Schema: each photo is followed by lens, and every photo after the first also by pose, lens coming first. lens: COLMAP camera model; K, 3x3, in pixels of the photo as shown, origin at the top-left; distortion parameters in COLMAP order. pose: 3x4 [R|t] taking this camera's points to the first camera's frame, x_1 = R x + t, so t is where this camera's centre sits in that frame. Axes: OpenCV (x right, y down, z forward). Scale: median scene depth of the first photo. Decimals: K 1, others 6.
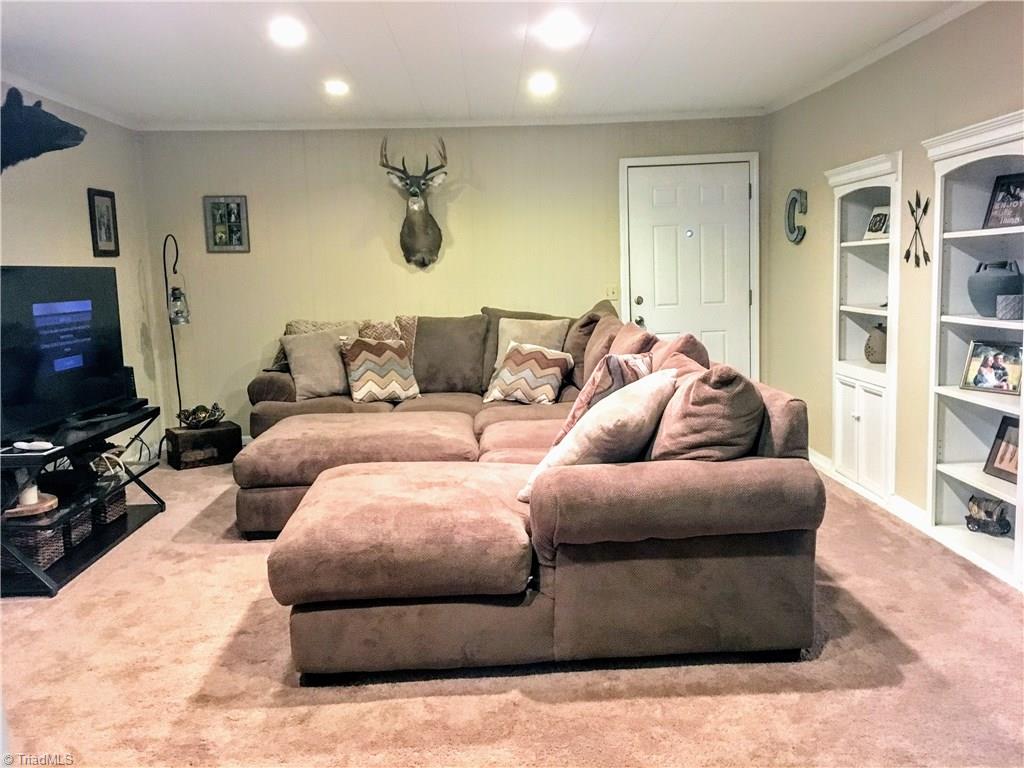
lens RADIAL K [[867.7, 0, 528.0], [0, 867.7, 379.7], [0, 0, 1]] dist [0.074699, -0.095564]
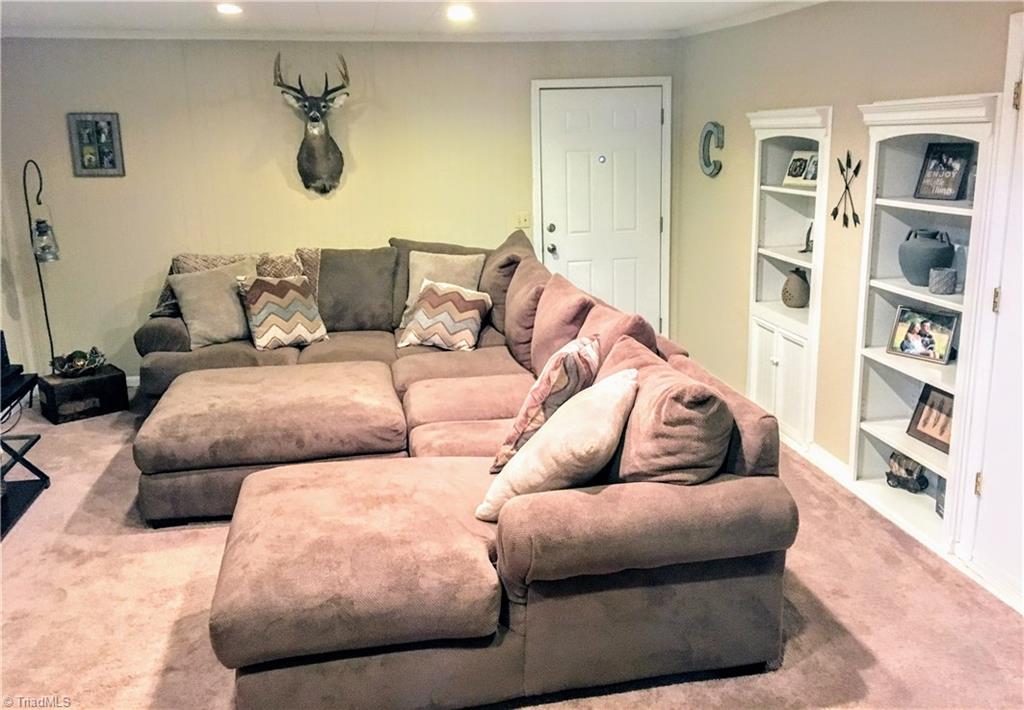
lens RADIAL K [[860.5, 0, 526.5], [0, 860.5, 321.8], [0, 0, 1]] dist [0.081088, -0.096438]
pose [[0.989233, -0.019381, 0.145058, -0.063237], [0.006197, 0.995850, 0.090796, -0.111512], [-0.146216, -0.088919, 0.985248, 0.063812]]
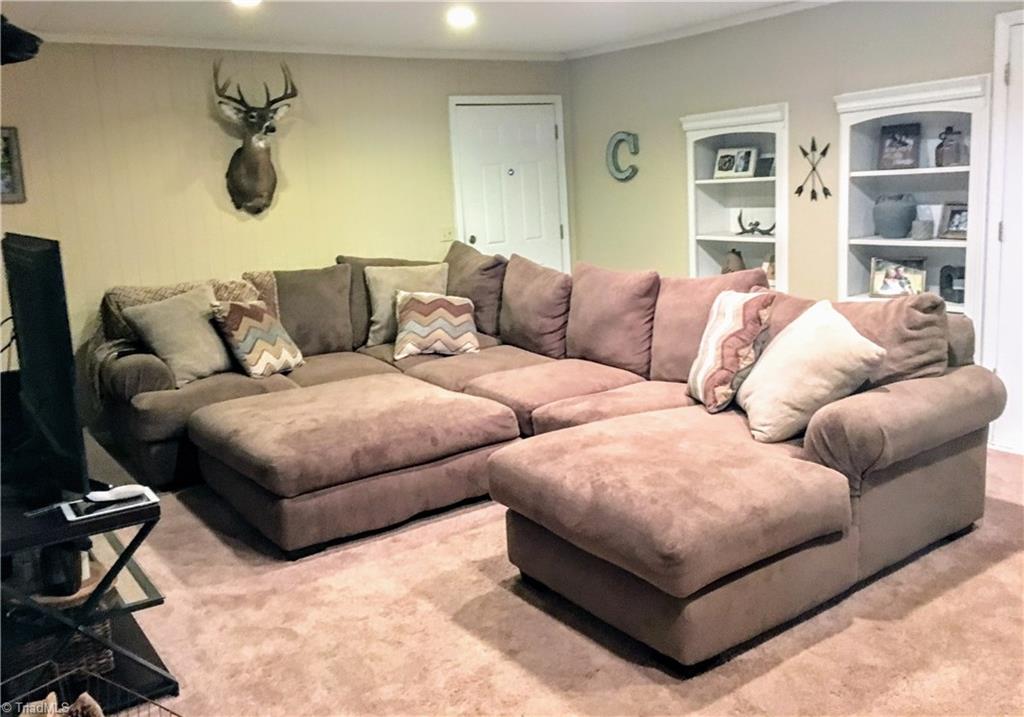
lens RADIAL K [[860.5, 0, 513.5], [0, 860.5, 328.6], [0, 0, 1]] dist [0.081088, -0.096438]
pose [[0.842384, -0.106738, 0.528200, -0.549704], [0.095501, 0.994242, 0.048608, -0.050005], [-0.530347, 0.009498, 0.847727, 0.205964]]
